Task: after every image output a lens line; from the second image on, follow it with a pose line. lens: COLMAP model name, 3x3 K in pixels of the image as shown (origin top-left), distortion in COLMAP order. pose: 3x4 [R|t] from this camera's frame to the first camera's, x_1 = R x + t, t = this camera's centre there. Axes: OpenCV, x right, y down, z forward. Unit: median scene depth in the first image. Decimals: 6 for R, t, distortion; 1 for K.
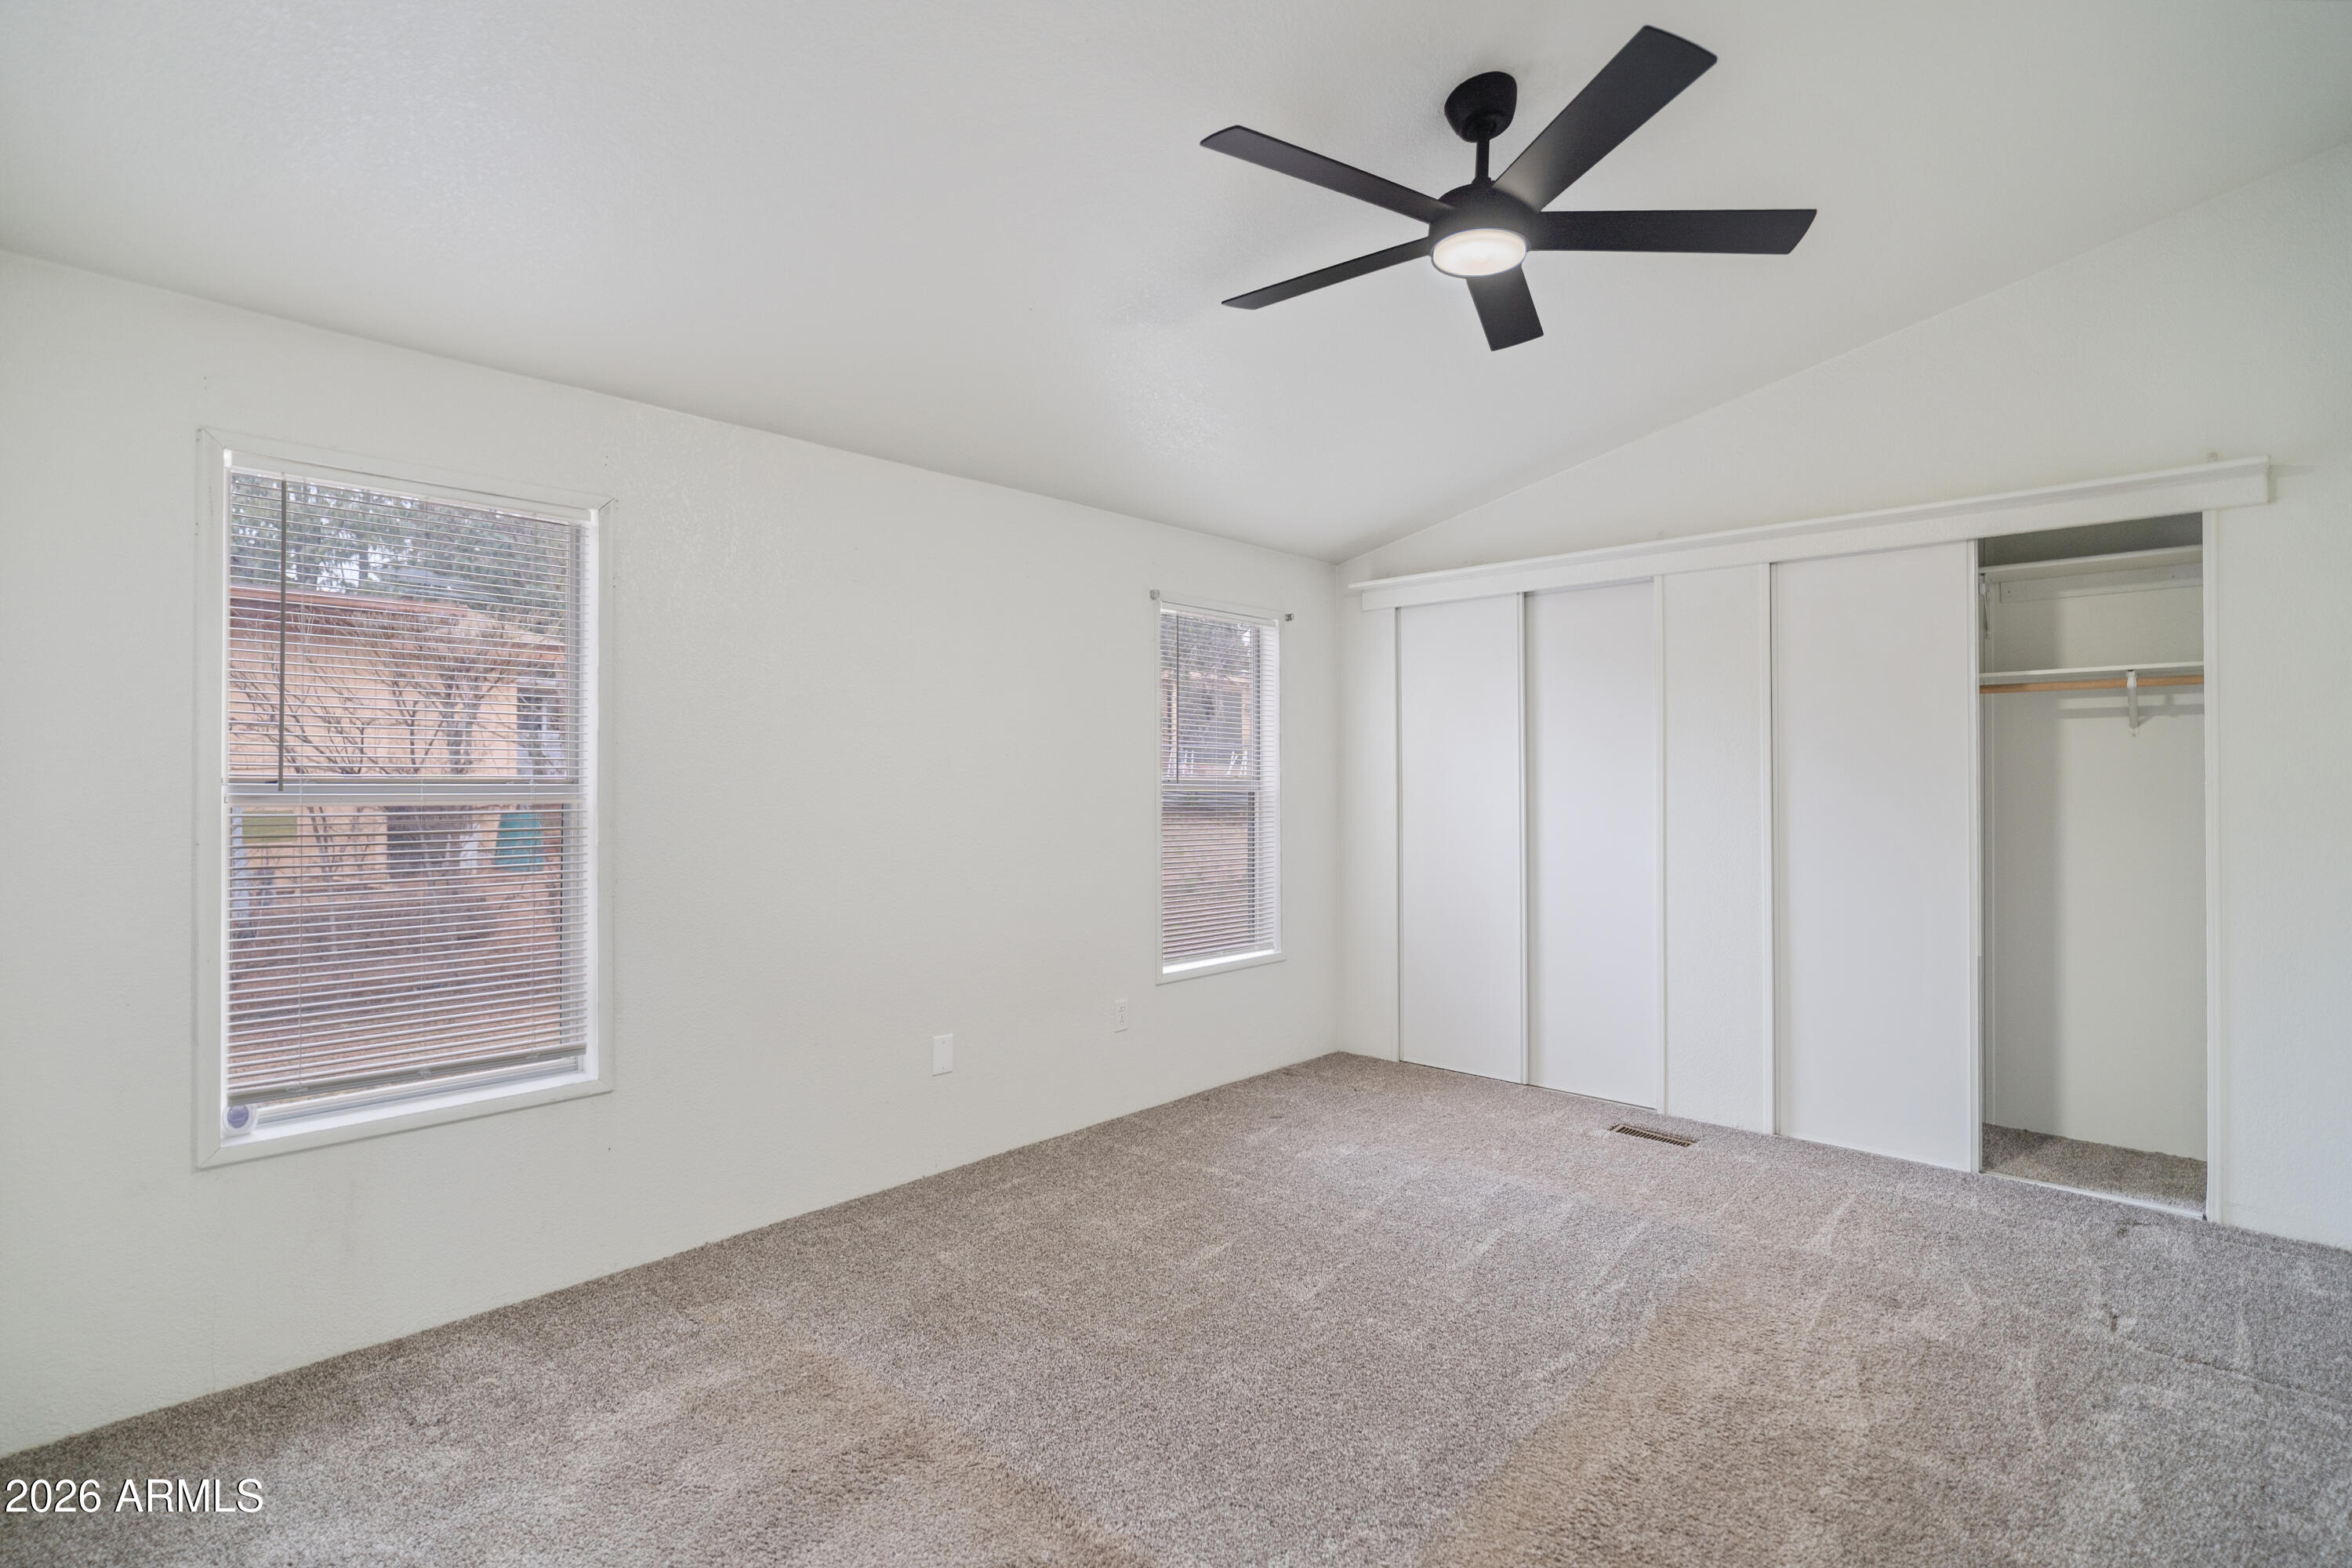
lens RADIAL K [[1116.3, 0, 1178.4], [0, 1116.3, 759.7], [0, 0, 1]] dist [-0.020500, 0.011223]
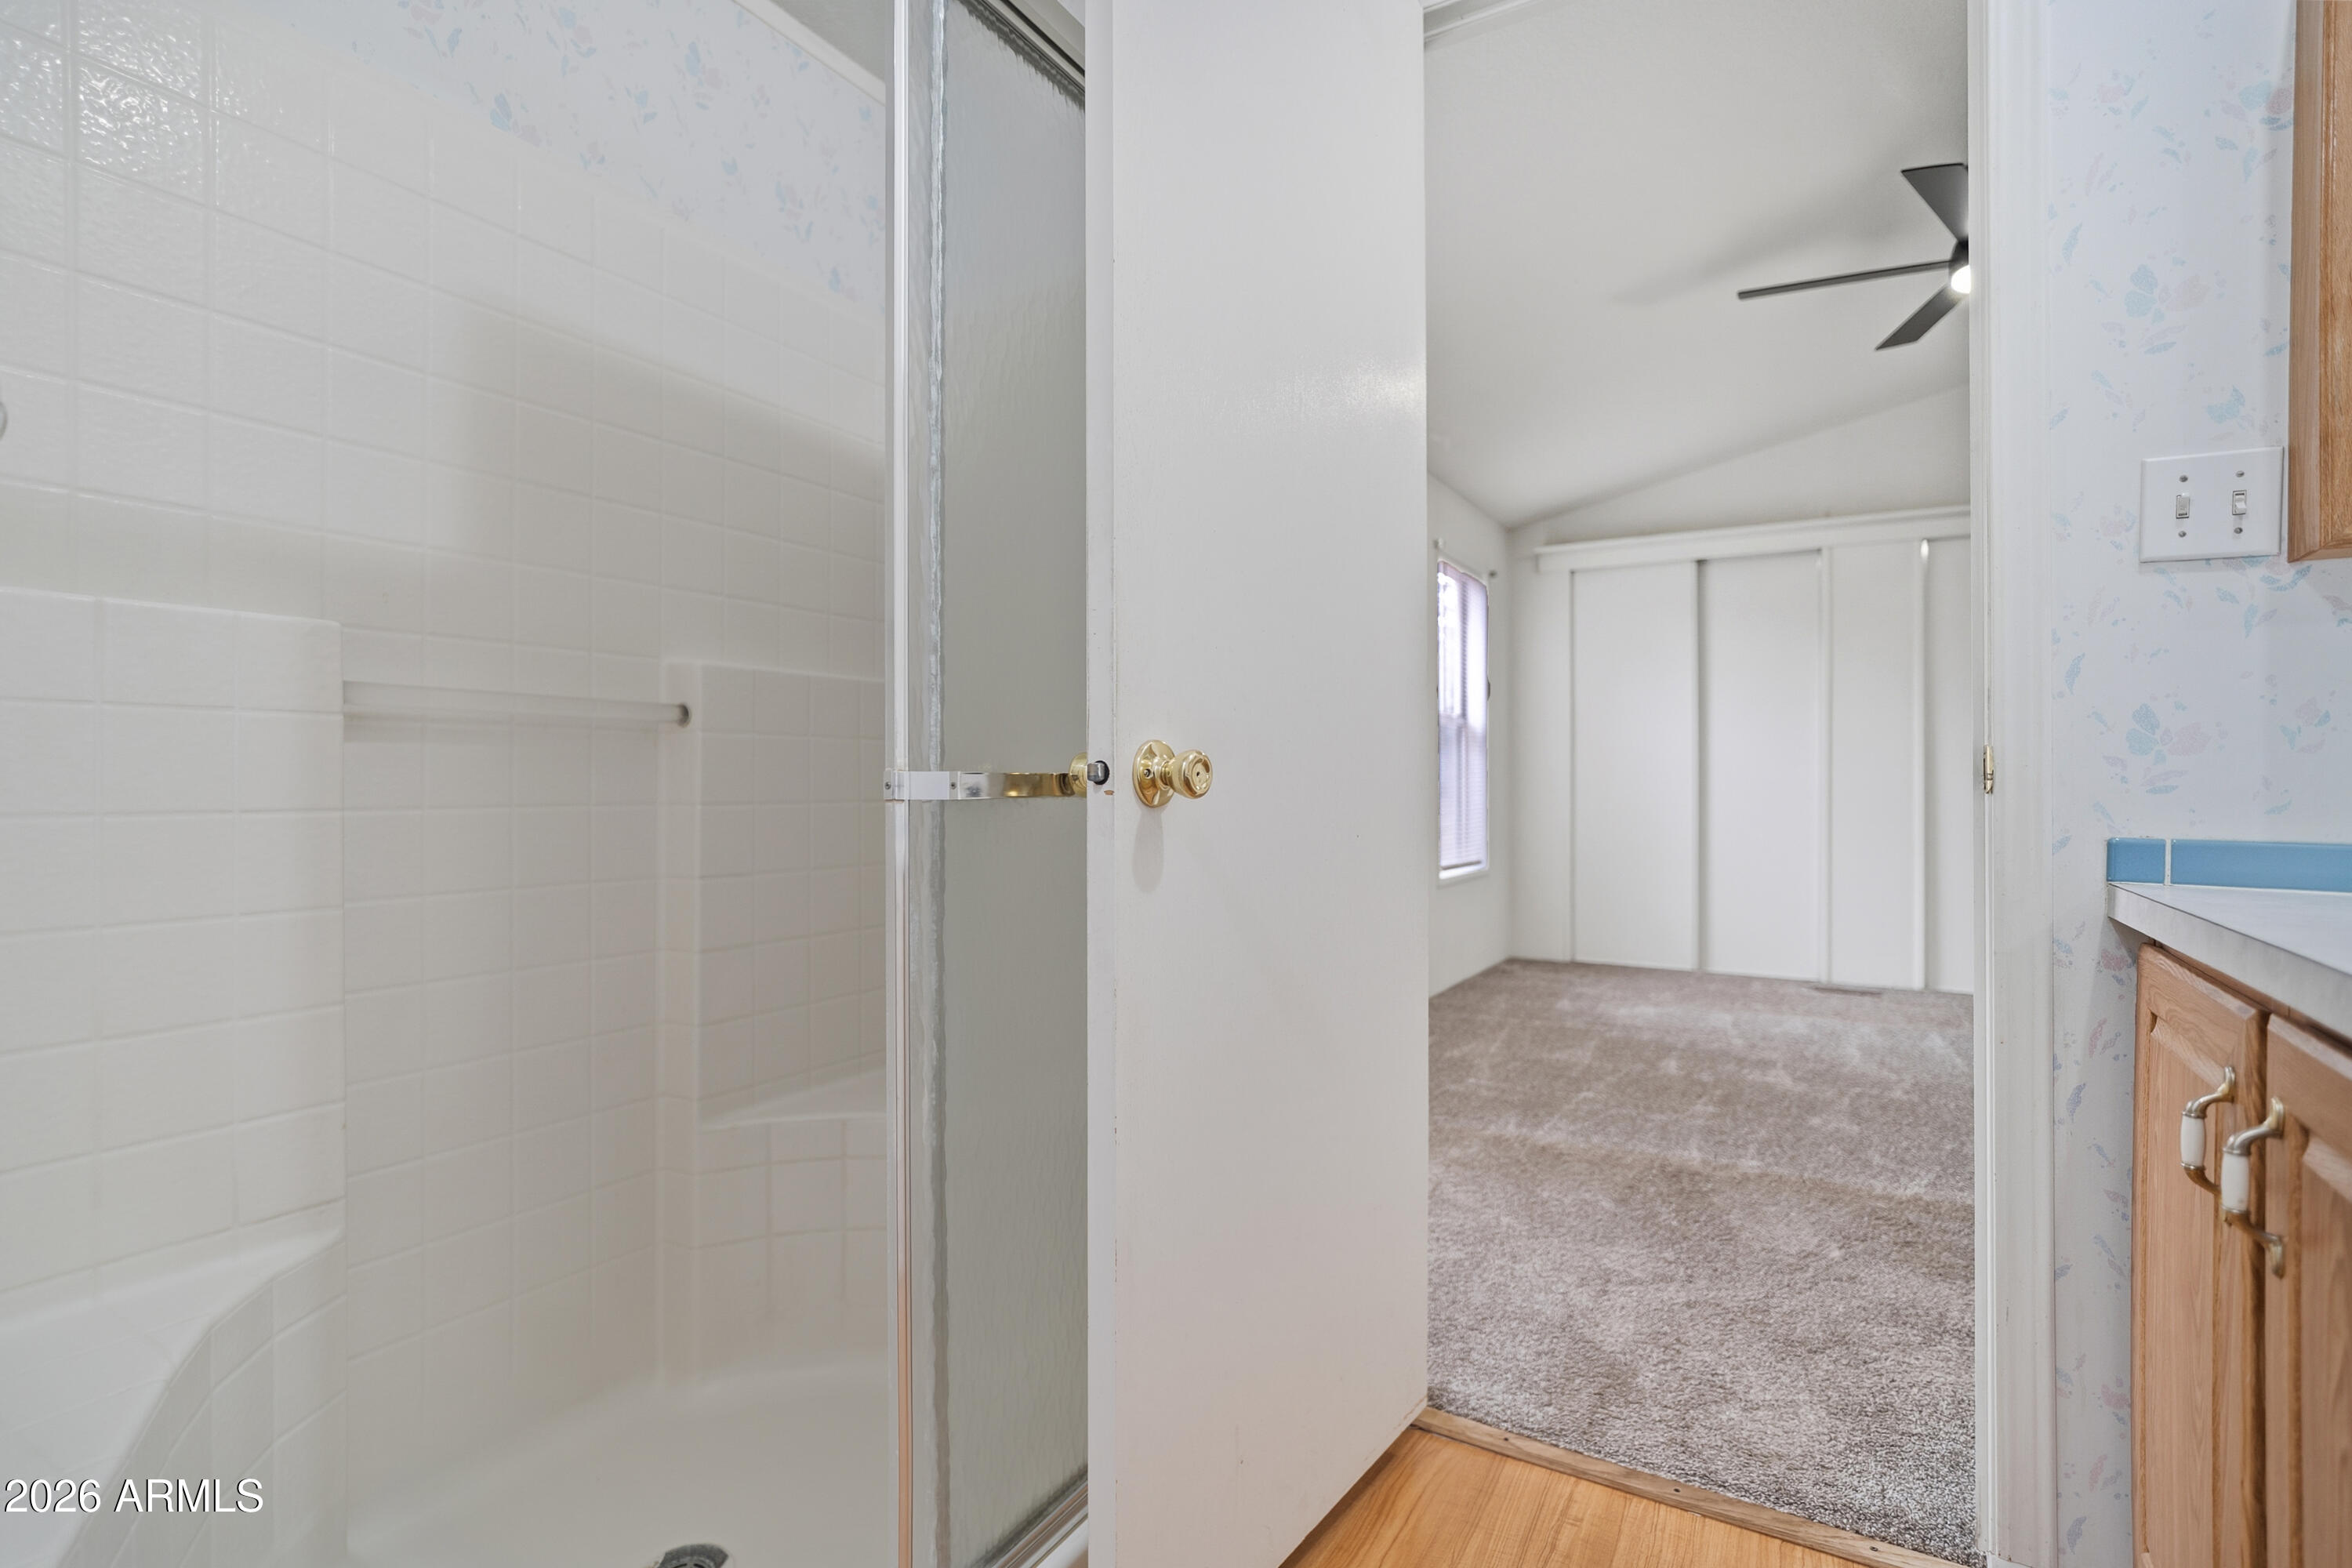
lens RADIAL K [[1116.3, 0, 1178.4], [0, 1116.3, 759.7], [0, 0, 1]] dist [-0.020500, 0.011223]
pose [[0.978389, 0.006312, 0.206676, -0.484250], [-0.005911, 0.999979, -0.002557, 0.071592], [-0.206688, 0.001280, 0.978406, -0.053476]]
